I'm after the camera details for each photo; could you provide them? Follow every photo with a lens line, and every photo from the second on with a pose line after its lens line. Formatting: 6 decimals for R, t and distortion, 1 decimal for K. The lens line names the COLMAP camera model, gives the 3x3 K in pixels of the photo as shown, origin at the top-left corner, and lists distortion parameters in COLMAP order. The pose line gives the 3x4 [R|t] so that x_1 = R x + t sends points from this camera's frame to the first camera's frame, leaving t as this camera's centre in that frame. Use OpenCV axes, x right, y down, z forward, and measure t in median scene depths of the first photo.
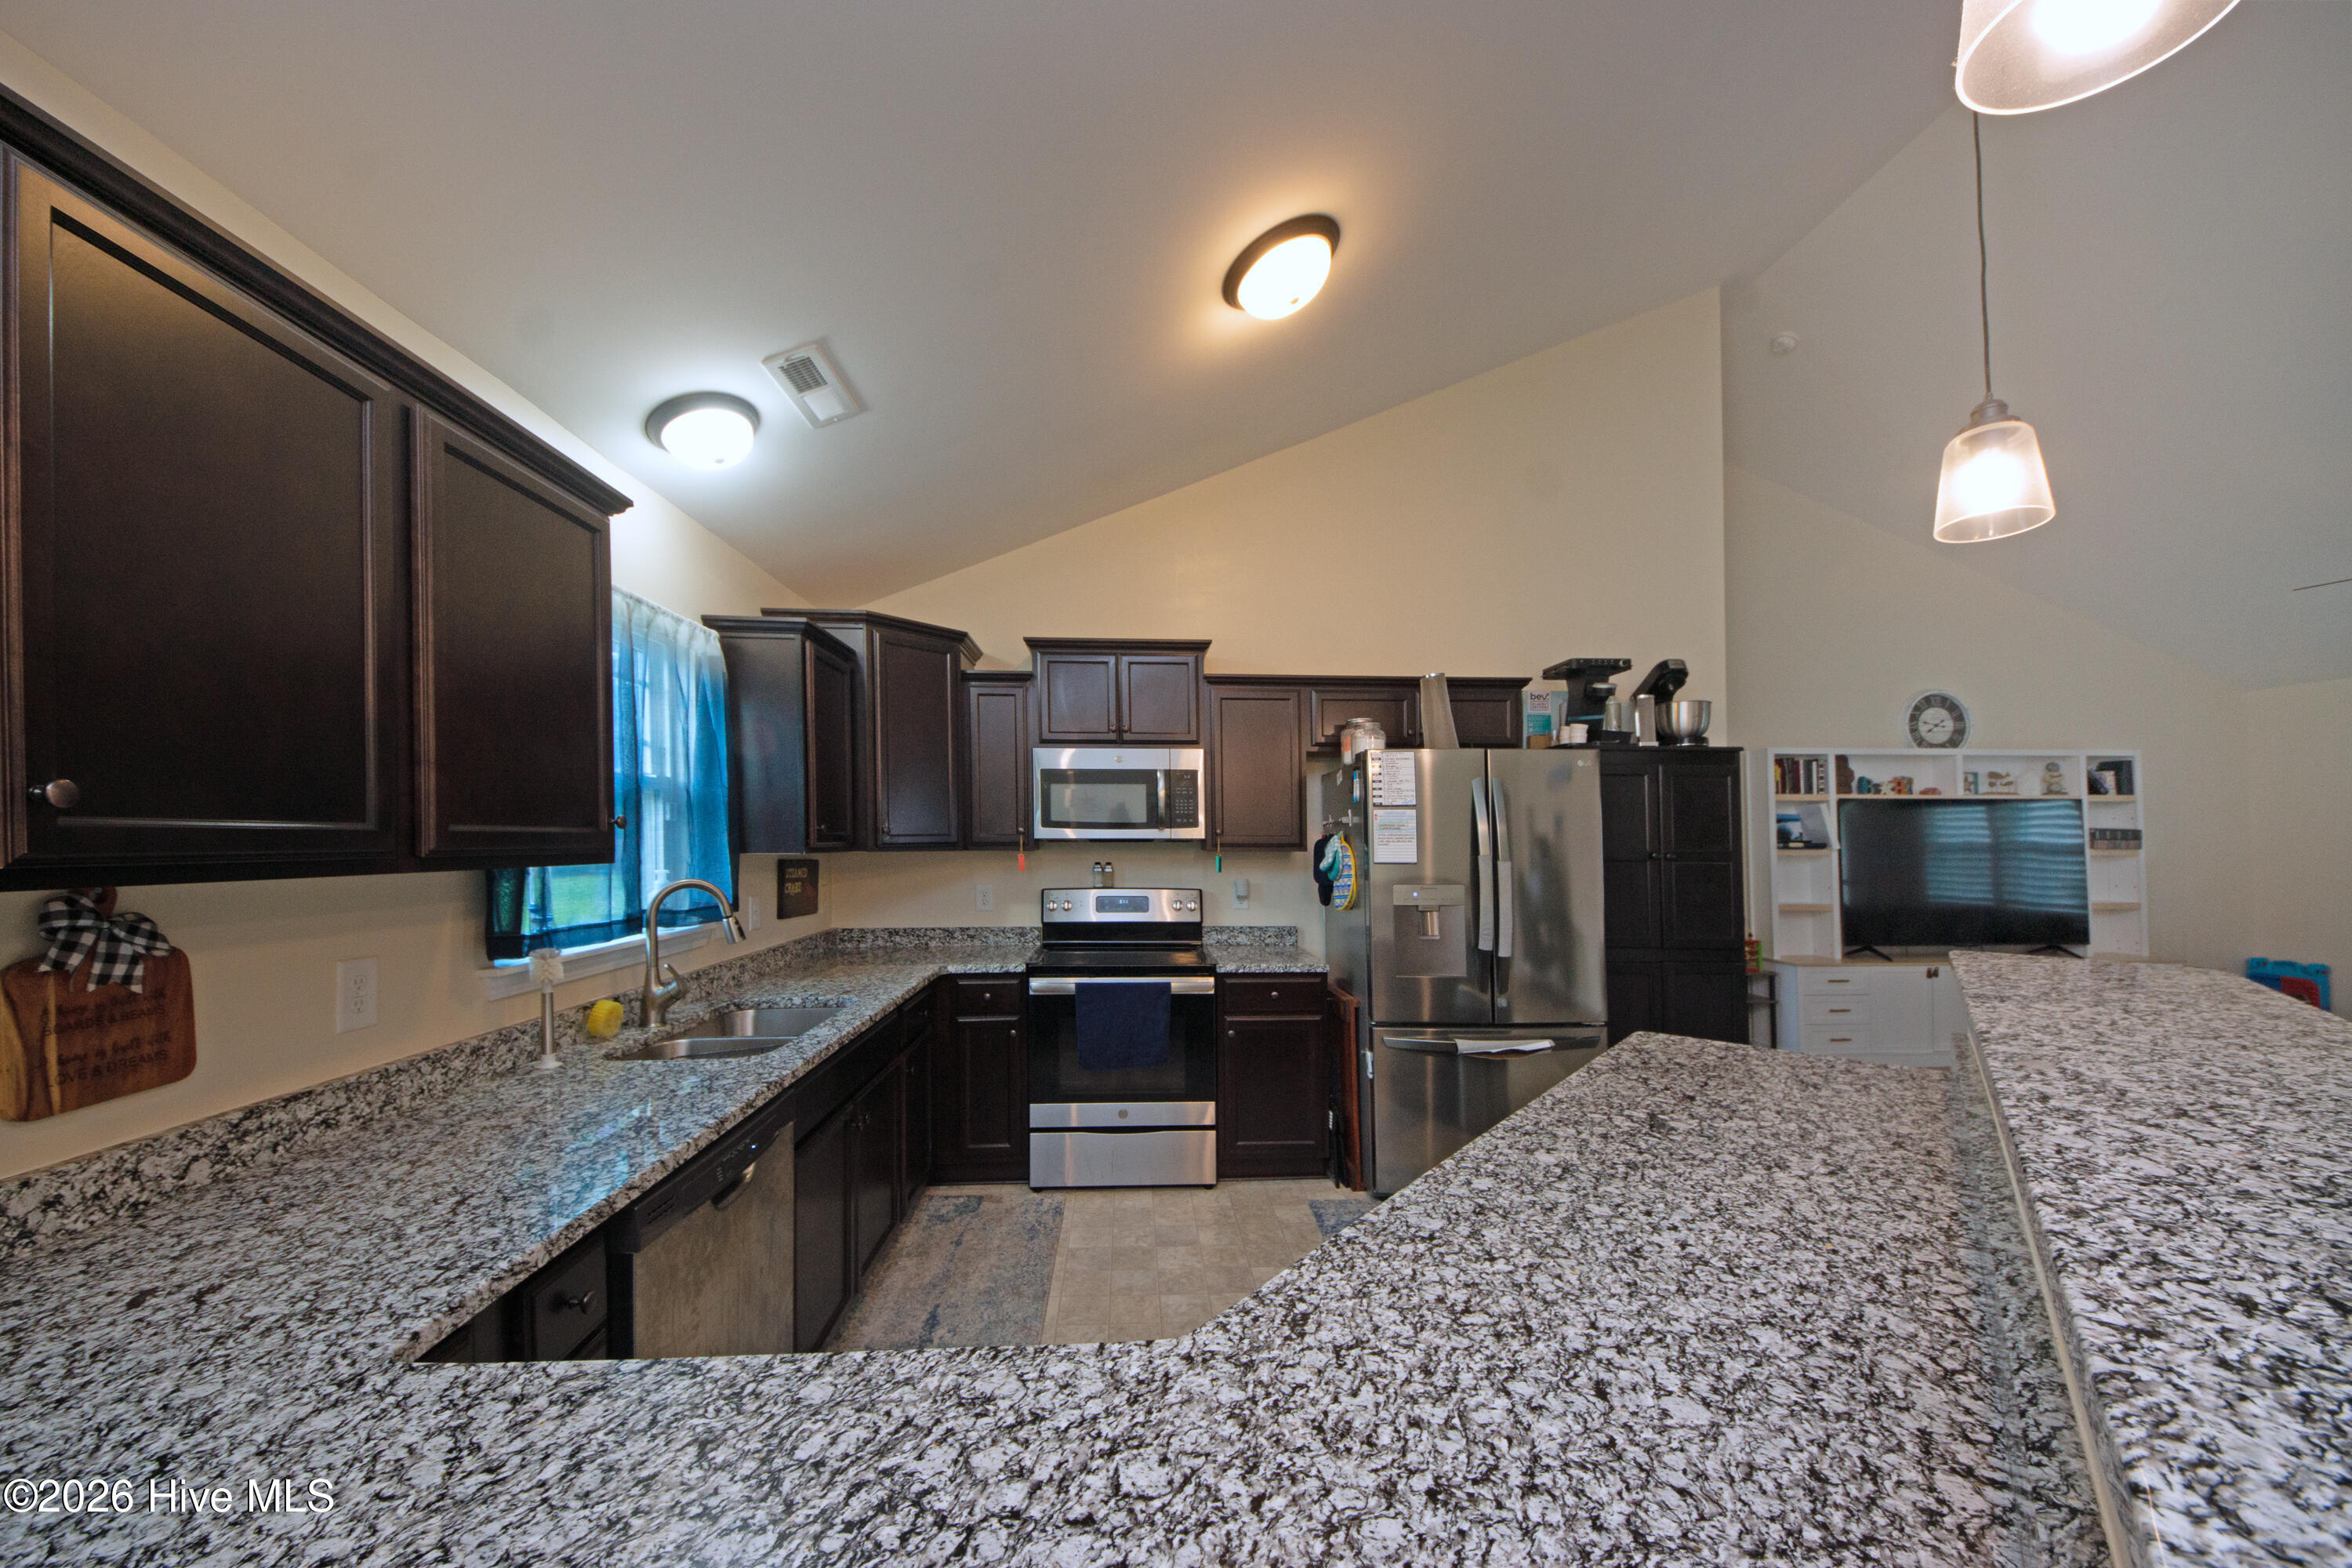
lens RADIAL K [[856.5, 0, 1179.2], [0, 856.5, 819.1], [0, 0, 1]] dist [-0.000122, -0.011865]
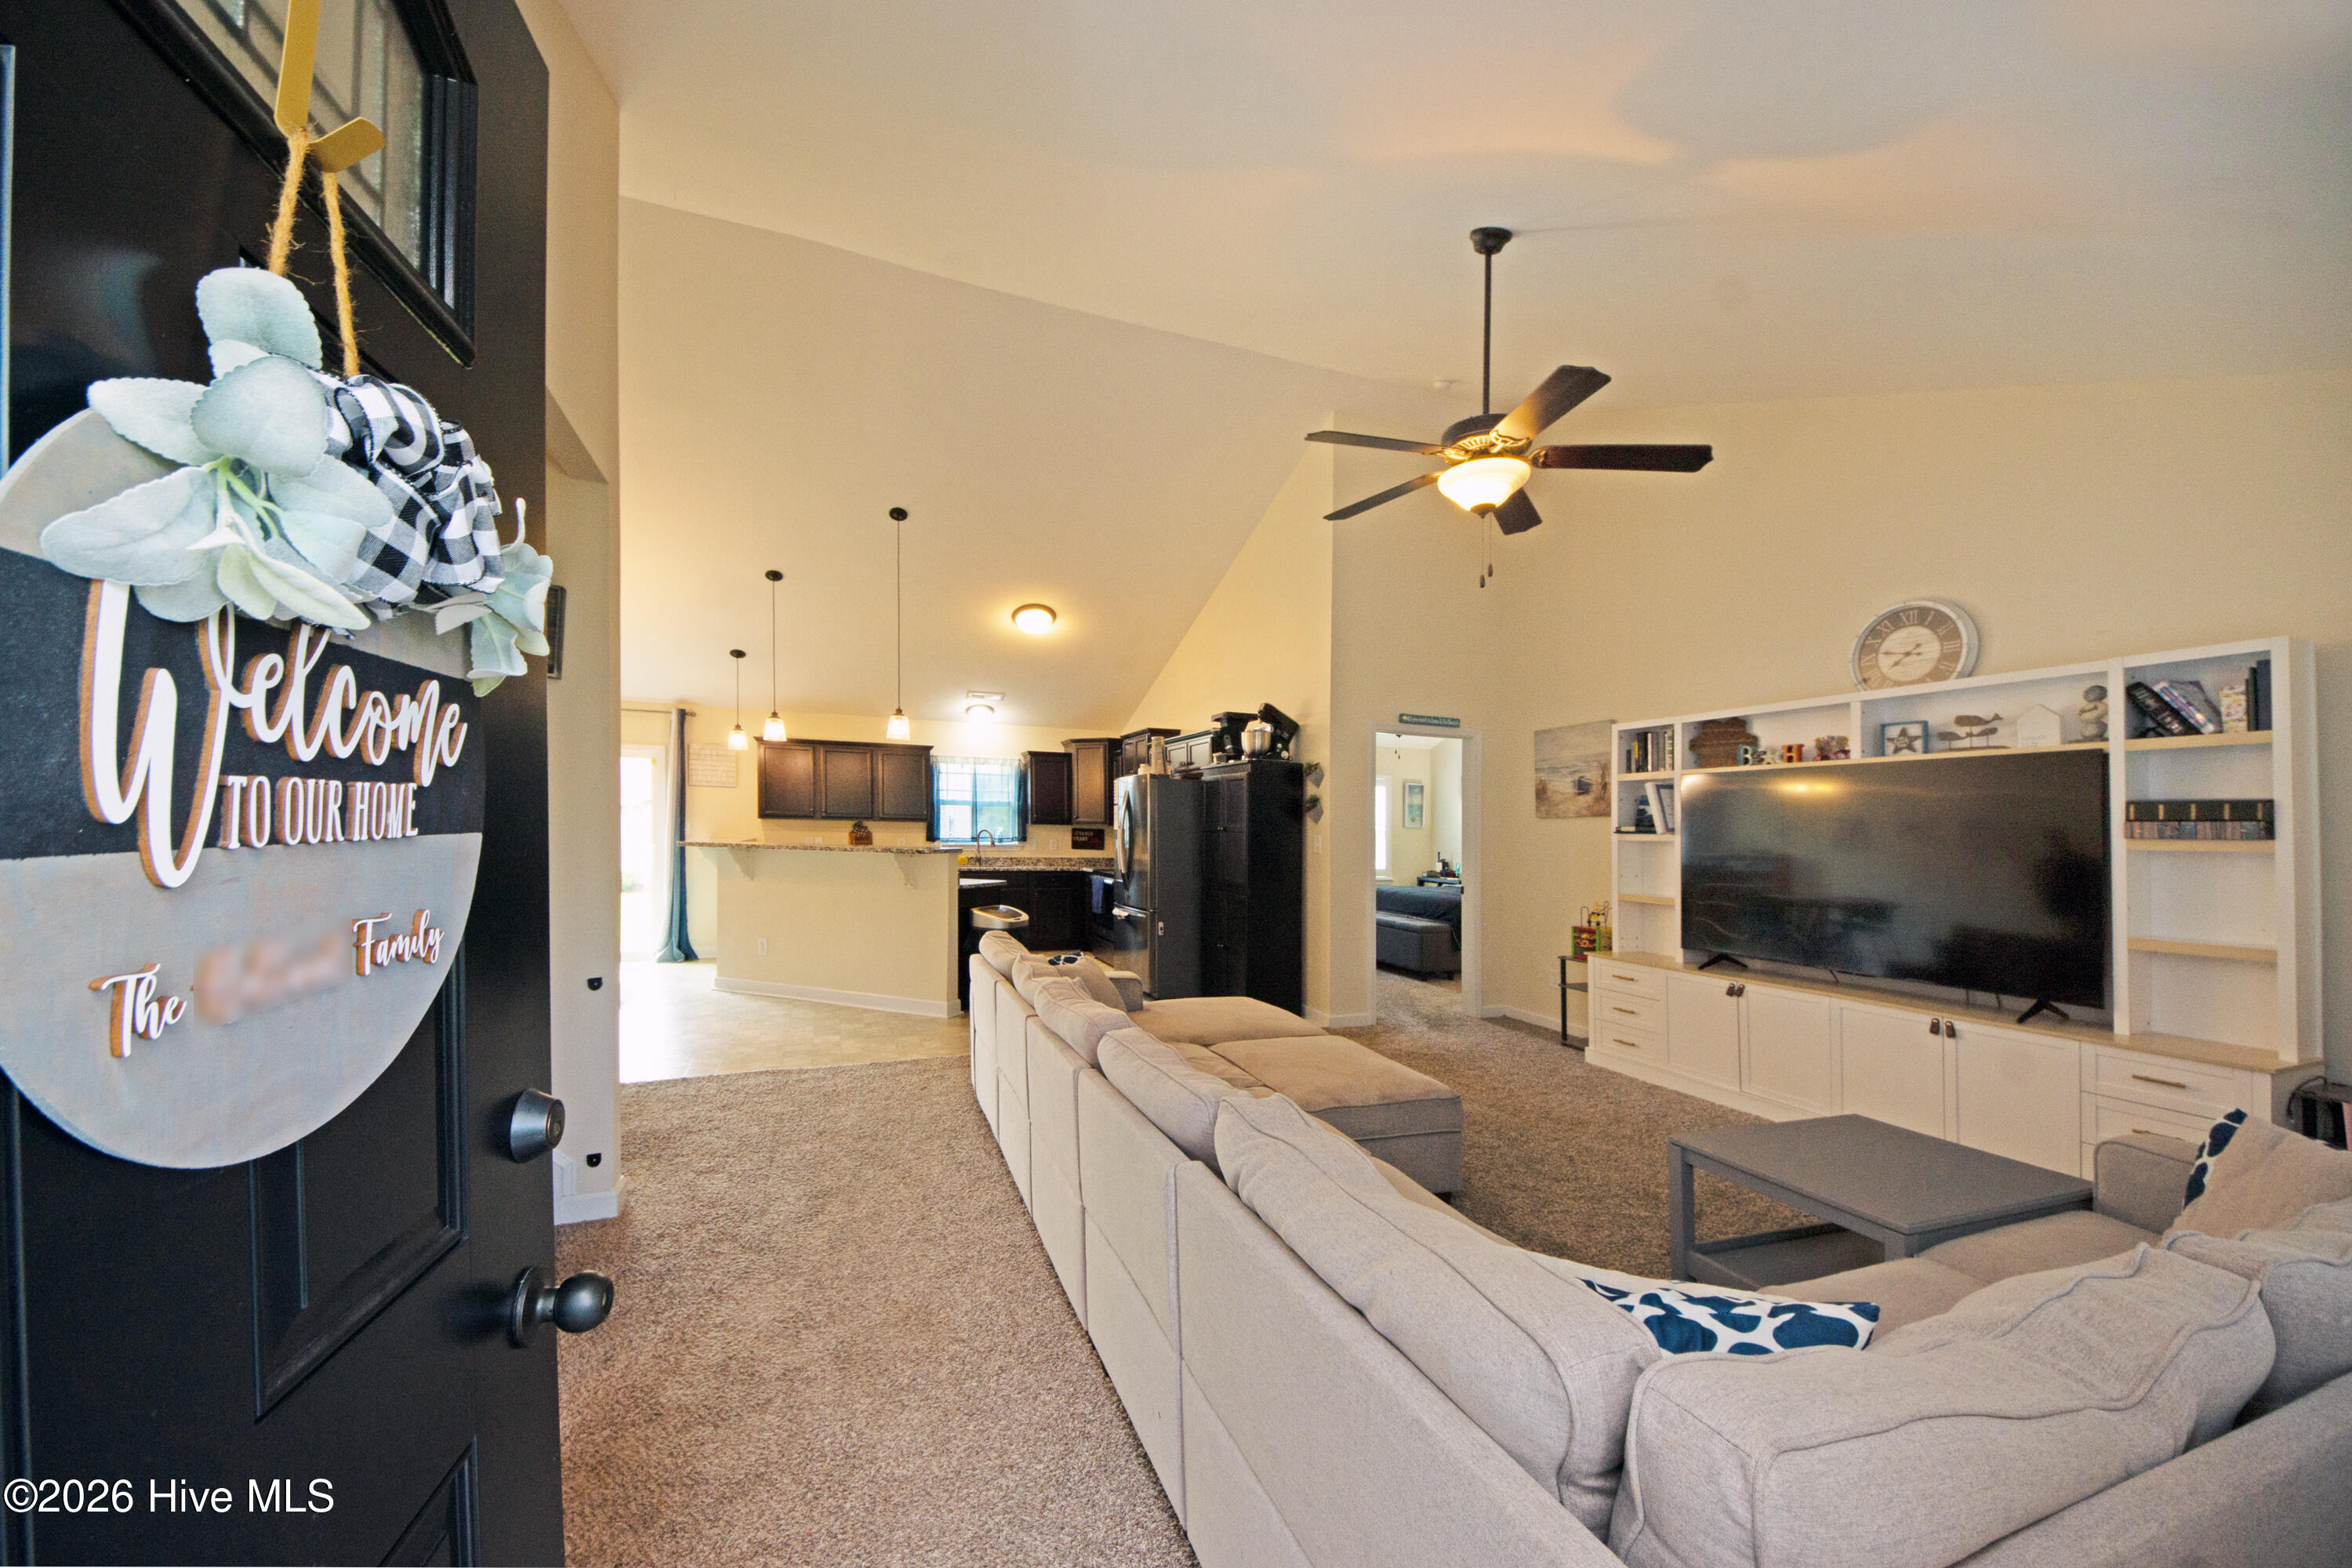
lens RADIAL K [[856.5, 0, 1179.2], [0, 856.5, 819.1], [0, 0, 1]] dist [-0.000122, -0.011865]
pose [[0.334180, -0.007206, -0.942482, 2.929621], [0.006555, 0.999964, -0.005322, 0.046149], [0.942487, -0.004399, 0.334215, 0.501455]]
